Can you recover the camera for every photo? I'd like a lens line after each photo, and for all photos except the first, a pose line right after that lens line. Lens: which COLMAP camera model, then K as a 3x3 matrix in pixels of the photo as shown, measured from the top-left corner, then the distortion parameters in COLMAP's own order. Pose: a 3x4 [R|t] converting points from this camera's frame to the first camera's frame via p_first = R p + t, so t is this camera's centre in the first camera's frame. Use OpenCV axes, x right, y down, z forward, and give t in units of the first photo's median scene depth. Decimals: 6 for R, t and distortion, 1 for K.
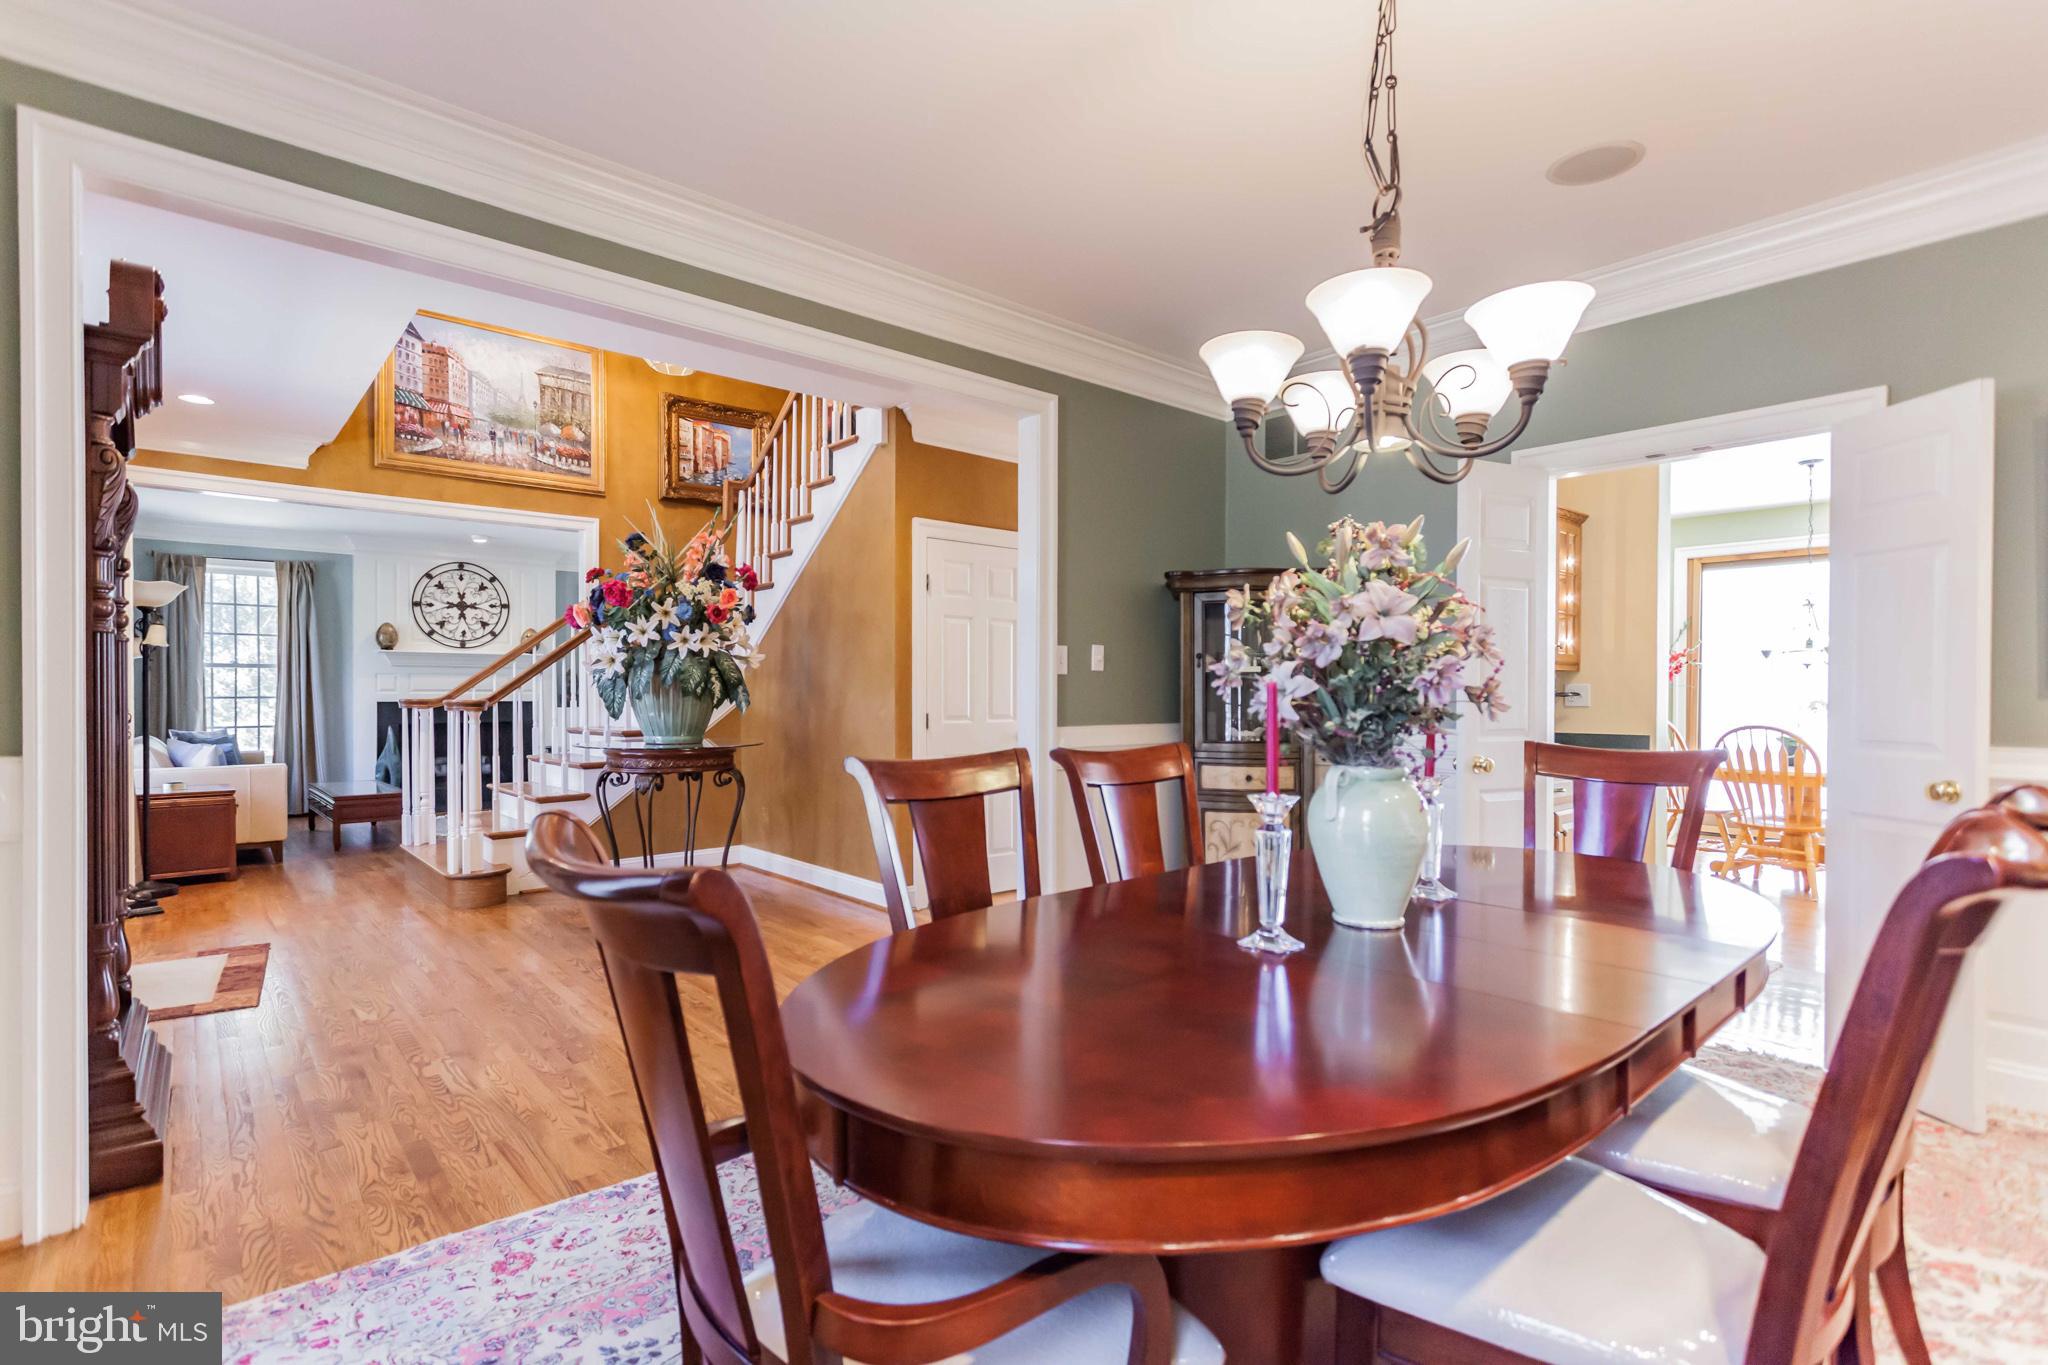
lens RADIAL K [[953.7, 0, 1022.8], [0, 953.7, 697.2], [0, 0, 1]] dist [0.018032, 0.000866]
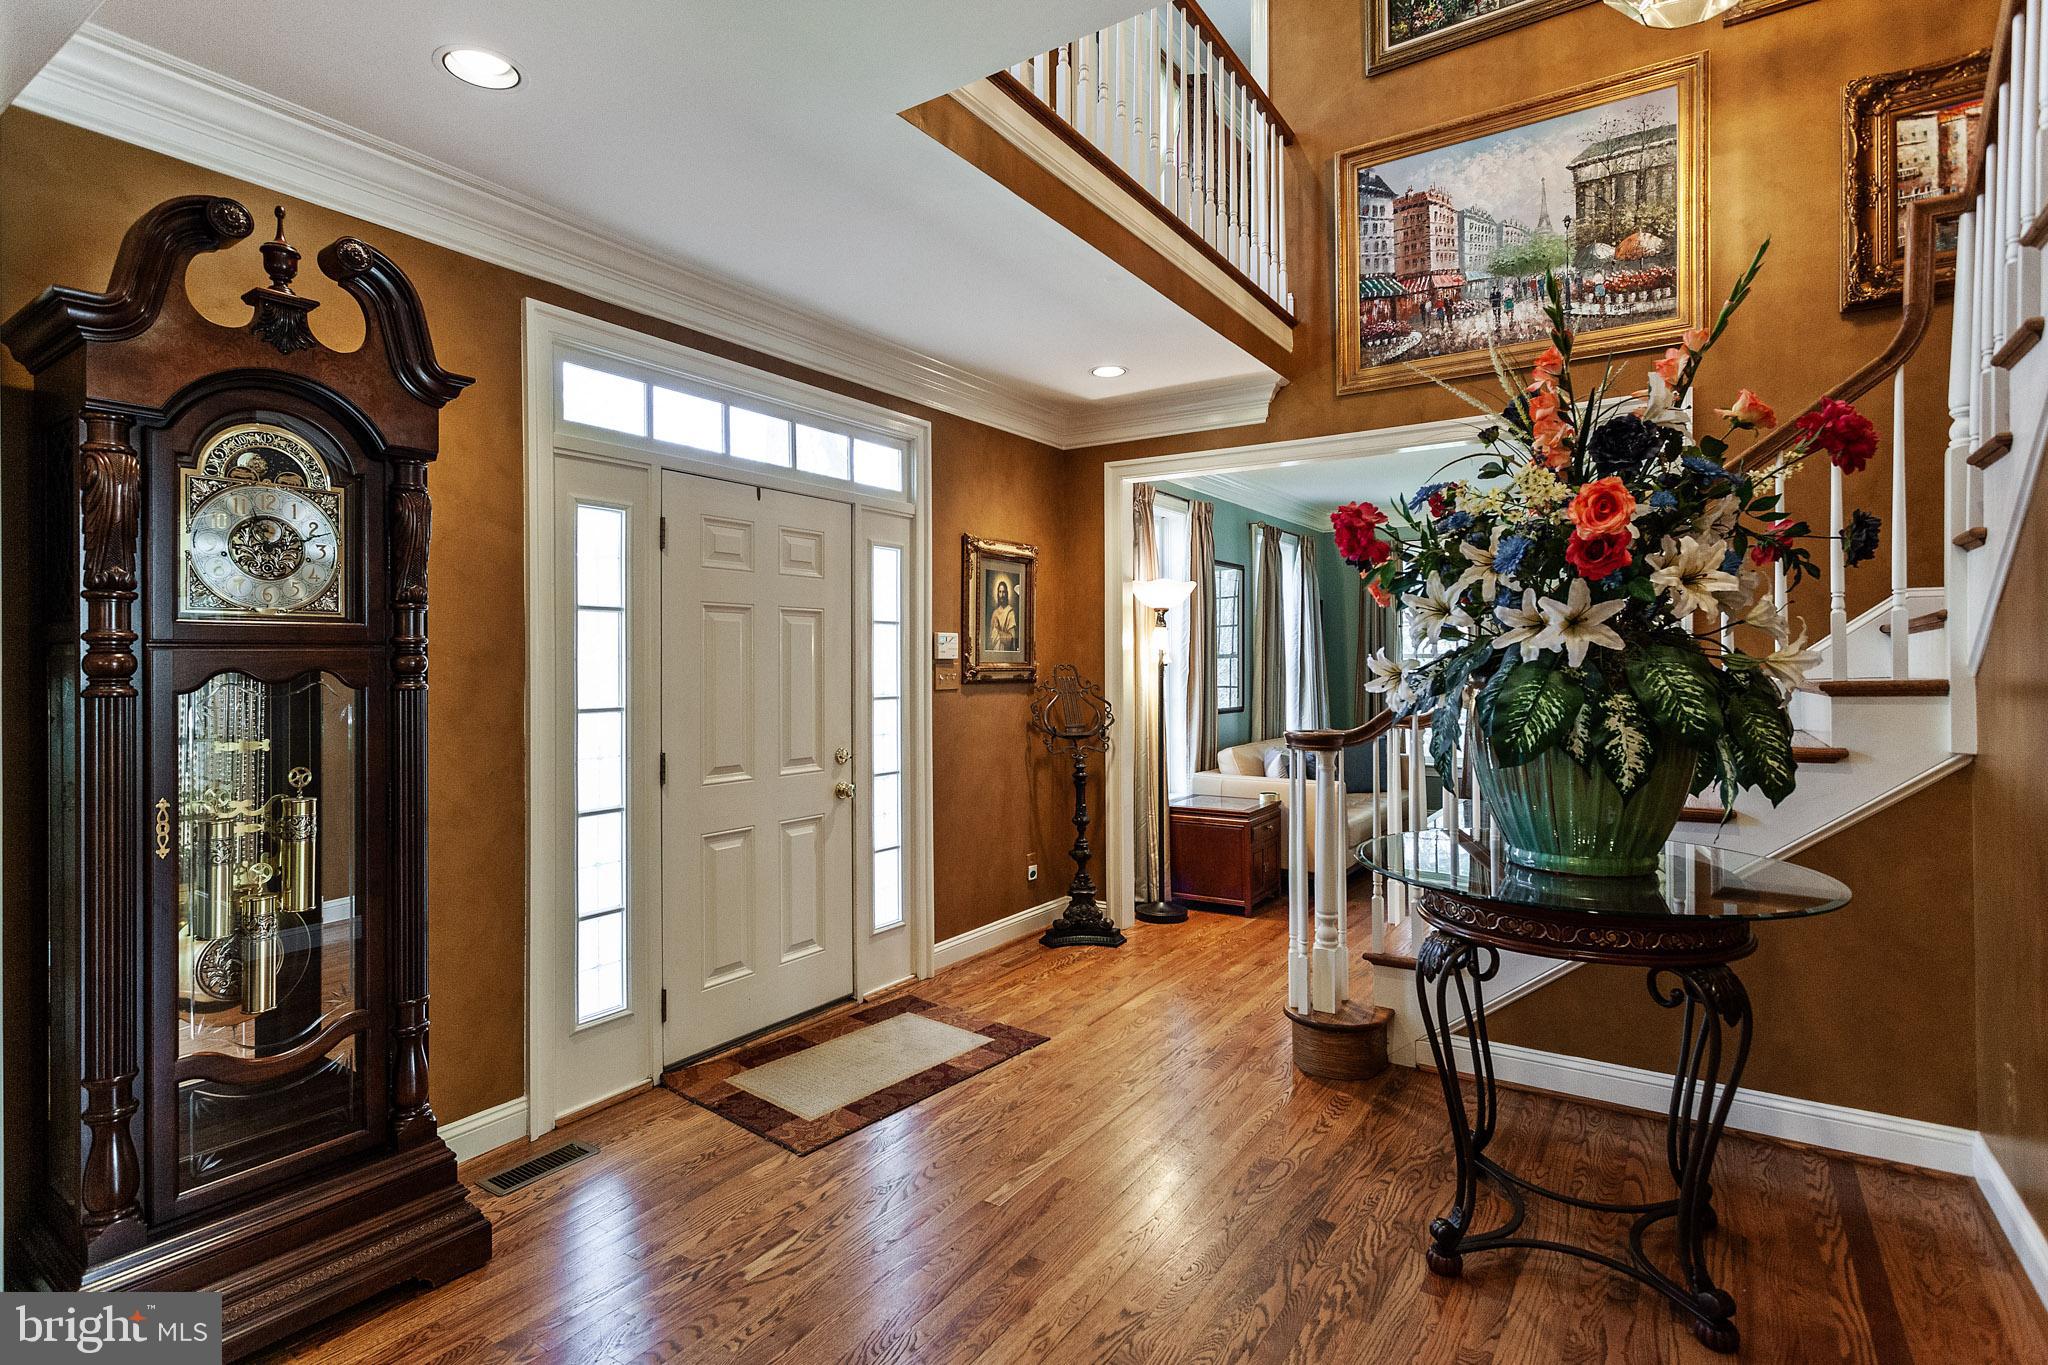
lens RADIAL K [[1004.3, 0, 1018.7], [0, 1004.3, 660.7], [0, 0, 1]] dist [0.006023, 0.000681]
pose [[0.258568, -0.003993, -0.965985, 0.000576], [-0.003281, 0.999982, -0.005012, -0.033561], [0.965988, 0.004465, 0.258550, 0.548247]]
